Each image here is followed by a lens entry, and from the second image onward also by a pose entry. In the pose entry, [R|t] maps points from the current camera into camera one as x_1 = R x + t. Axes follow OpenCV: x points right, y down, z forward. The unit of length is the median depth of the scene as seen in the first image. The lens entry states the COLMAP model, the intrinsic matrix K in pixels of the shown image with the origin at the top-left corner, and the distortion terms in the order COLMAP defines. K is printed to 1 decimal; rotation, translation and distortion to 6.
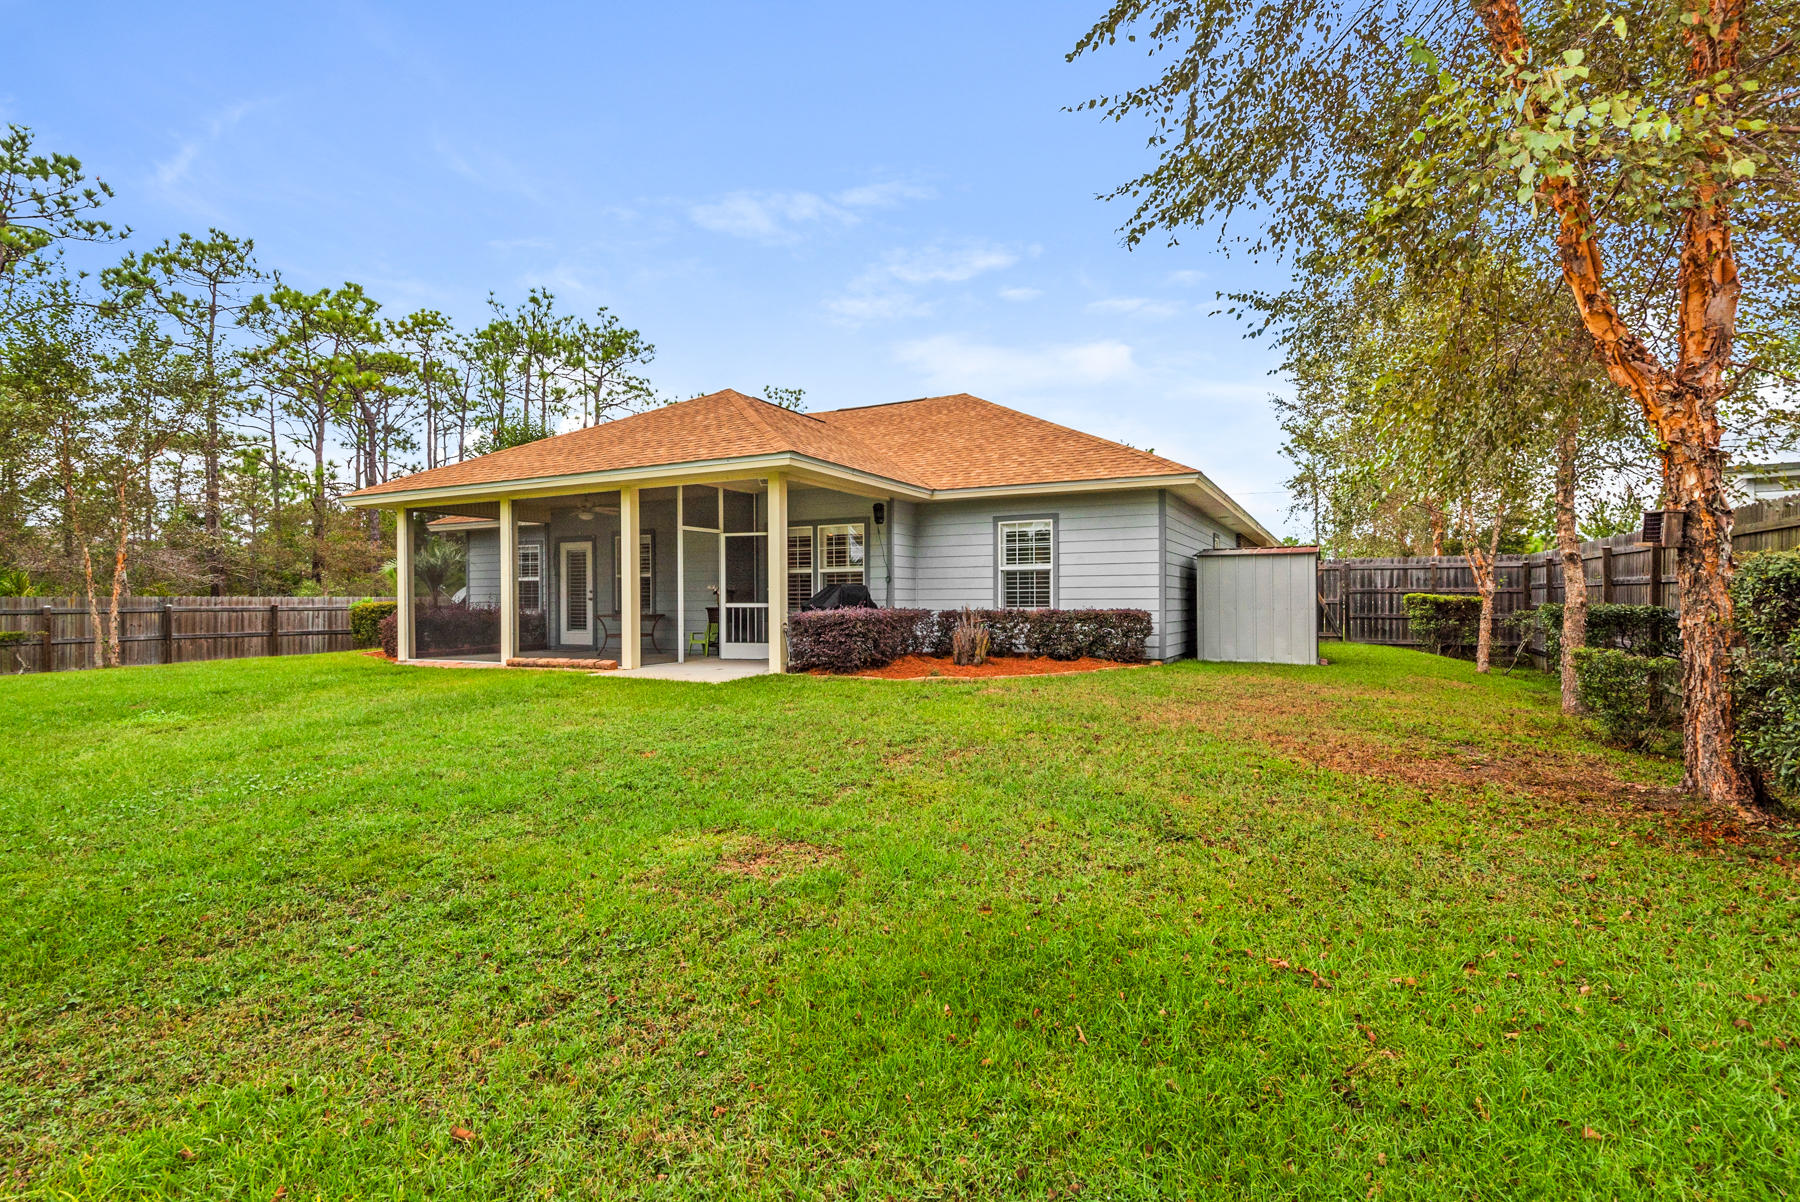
lens RADIAL K [[852.9, 0, 891.4], [0, 852.9, 598.5], [0, 0, 1]] dist [0.004846, -0.011850]
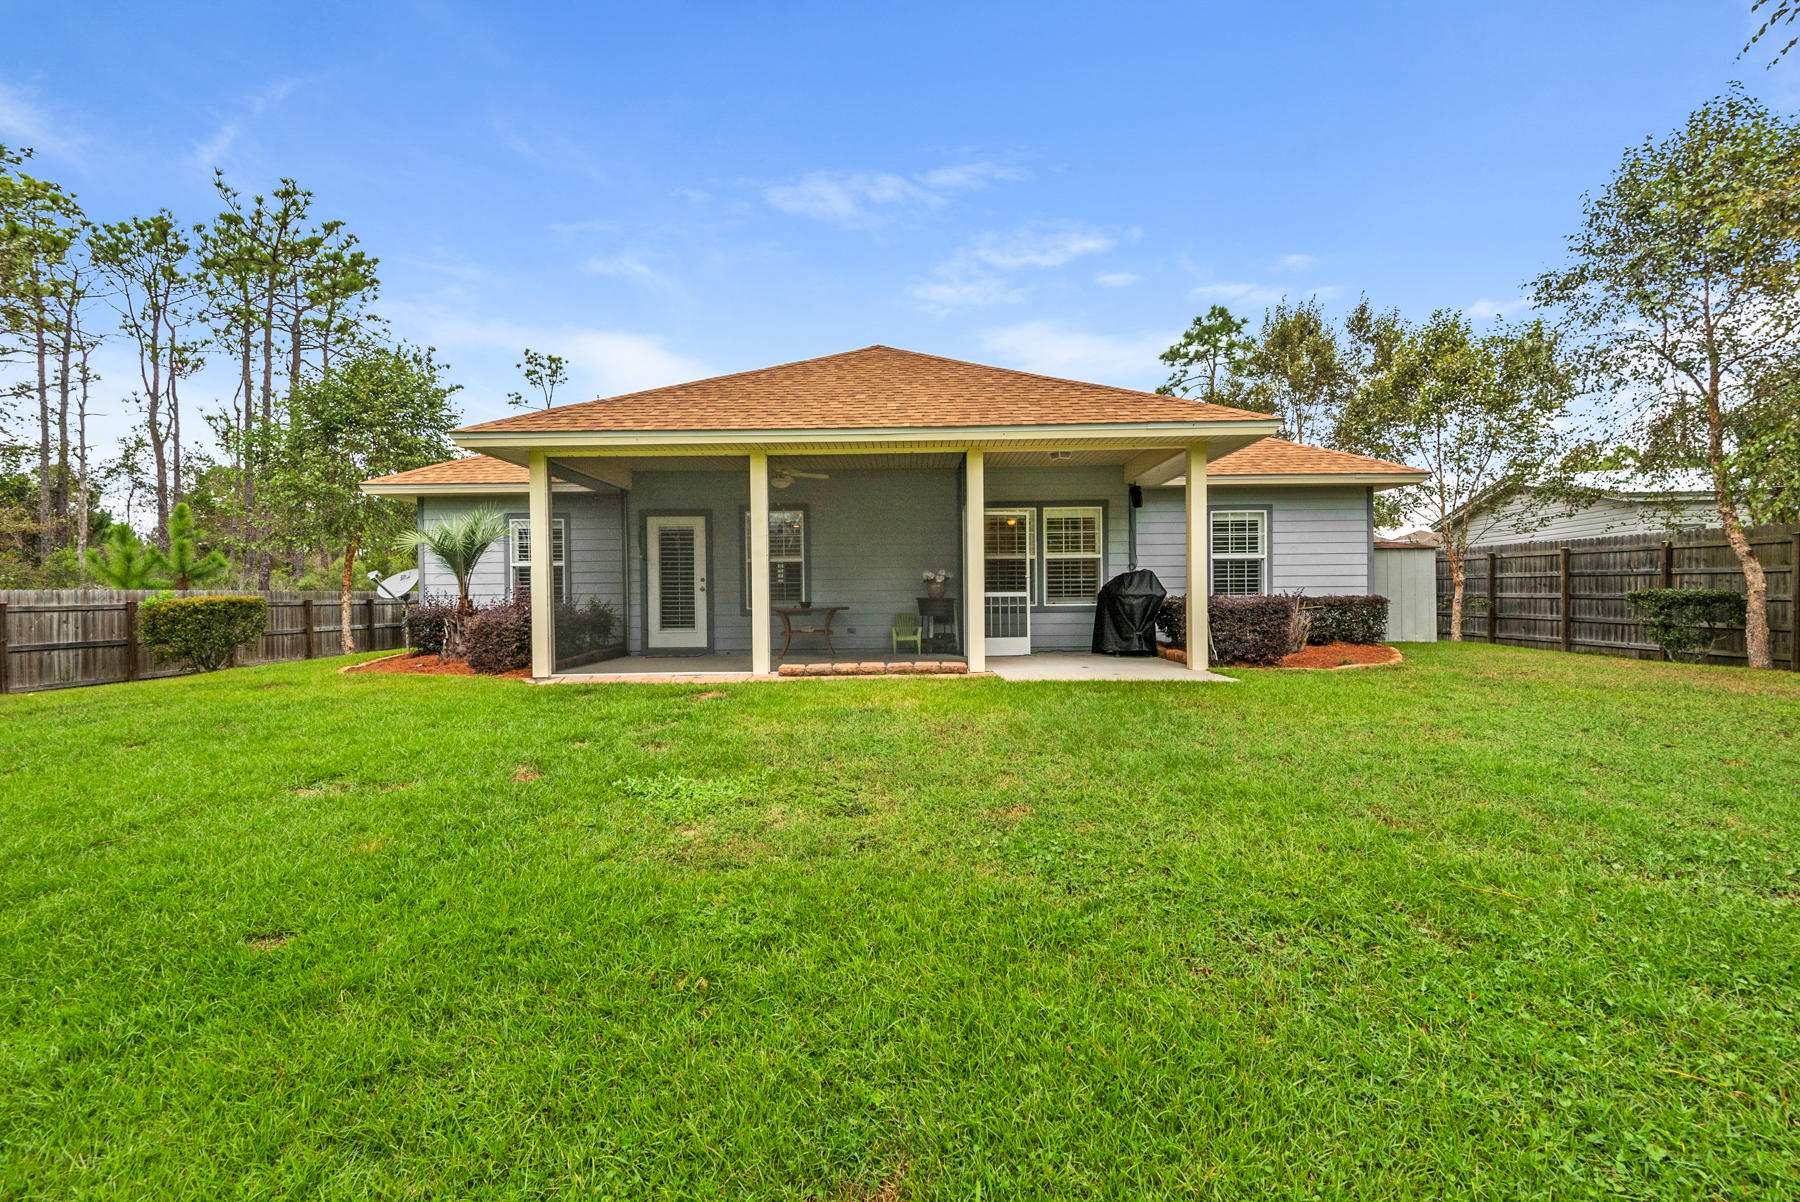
lens RADIAL K [[813.3, 0, 907.7], [0, 813.3, 600.9], [0, 0, 1]] dist [0.014410, -0.008623]
pose [[0.897473, -0.009264, 0.440972, -0.504203], [0.005173, 0.999932, 0.010478, 0.004125], [-0.441039, -0.007123, 0.897459, 0.232099]]
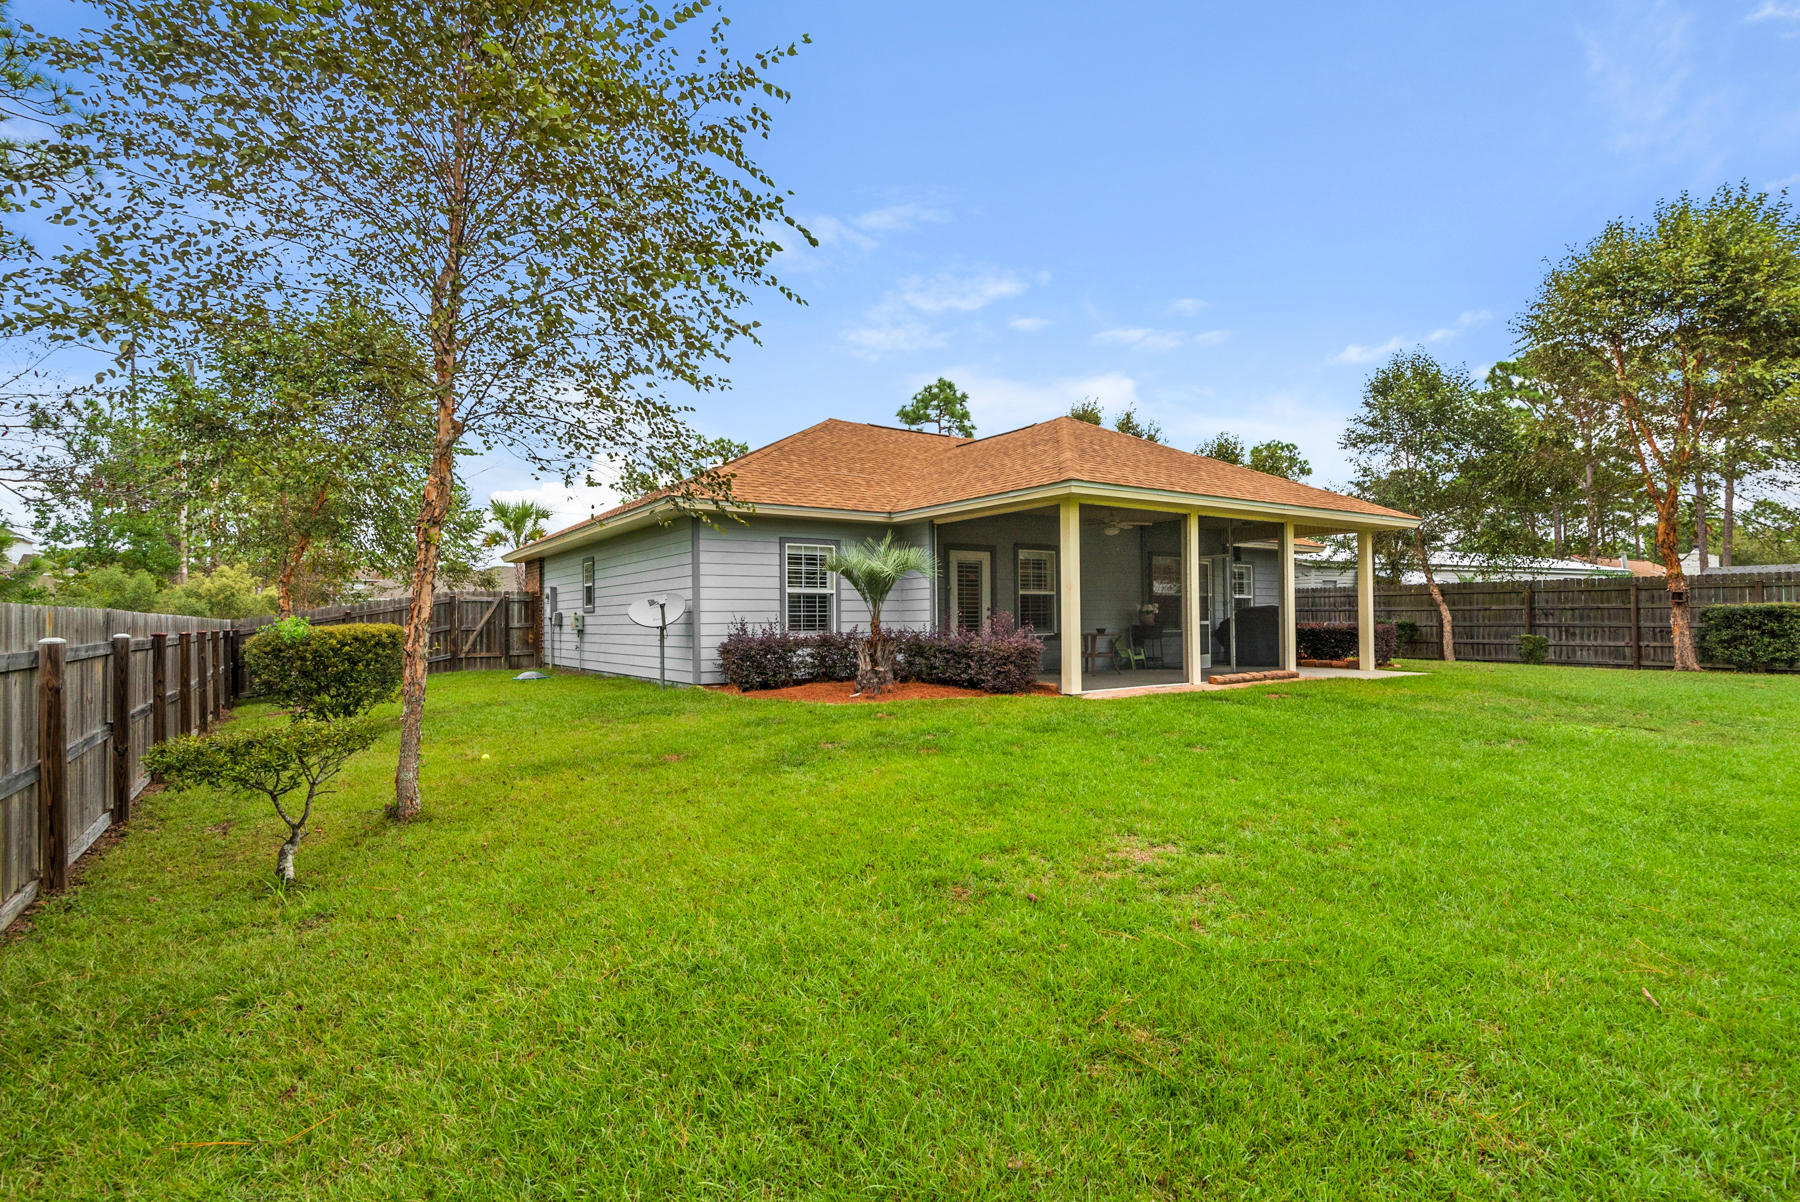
lens RADIAL K [[852.9, 0, 931.8], [0, 852.9, 587.3], [0, 0, 1]] dist [0.004846, -0.011850]
pose [[0.496258, 0.033870, 0.867514, -1.112821], [0.005115, 0.999107, -0.041934, 0.005367], [-0.868160, 0.025247, 0.495642, 0.605363]]
